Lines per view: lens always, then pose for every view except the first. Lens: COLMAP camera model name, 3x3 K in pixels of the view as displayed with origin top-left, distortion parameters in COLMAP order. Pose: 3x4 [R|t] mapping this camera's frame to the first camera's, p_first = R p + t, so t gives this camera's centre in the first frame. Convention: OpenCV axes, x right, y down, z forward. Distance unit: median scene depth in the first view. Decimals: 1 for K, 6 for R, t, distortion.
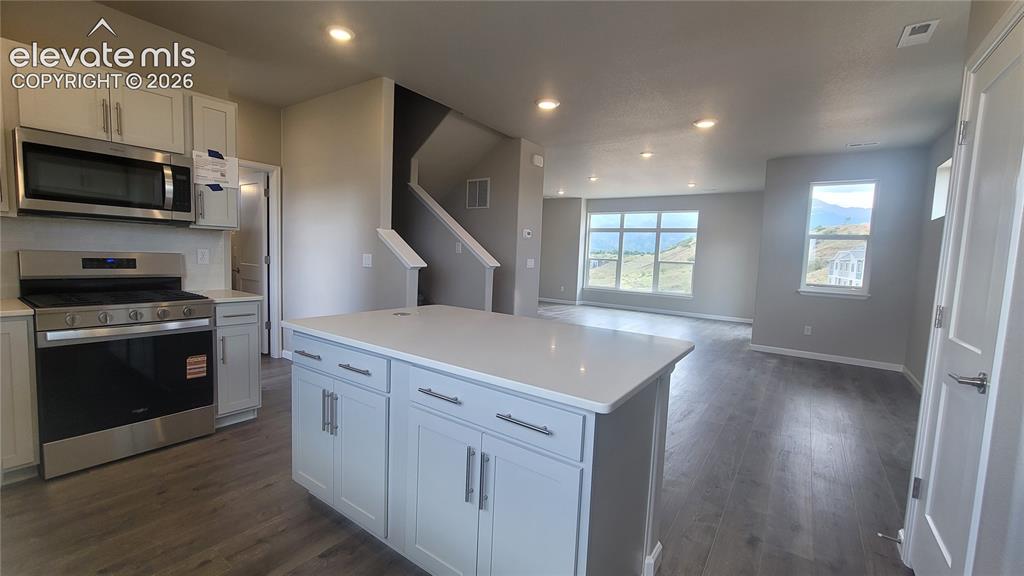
lens RADIAL K [[419.2, 0, 518.2], [0, 419.2, 290.1], [0, 0, 1]] dist [-0.001752, -0.000155]
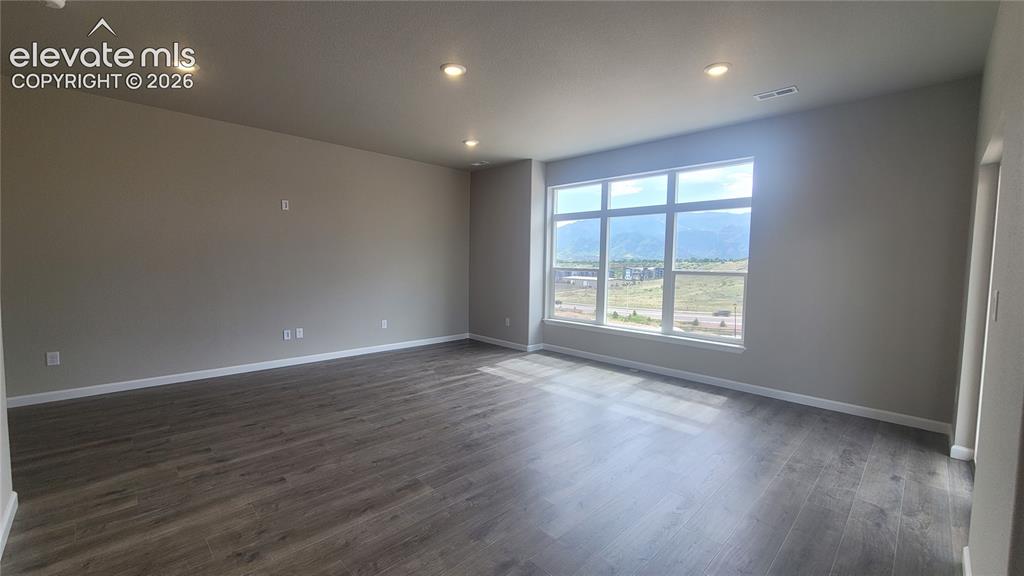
lens RADIAL K [[409.5, 0, 525.4], [0, 409.5, 288.2], [0, 0, 1]] dist [-0.001343, -0.000073]
pose [[0.985129, -0.008018, -0.171632, 0.236145], [0.003272, 0.999605, -0.027920, -0.035345], [0.171788, 0.026943, 0.984765, 0.476719]]
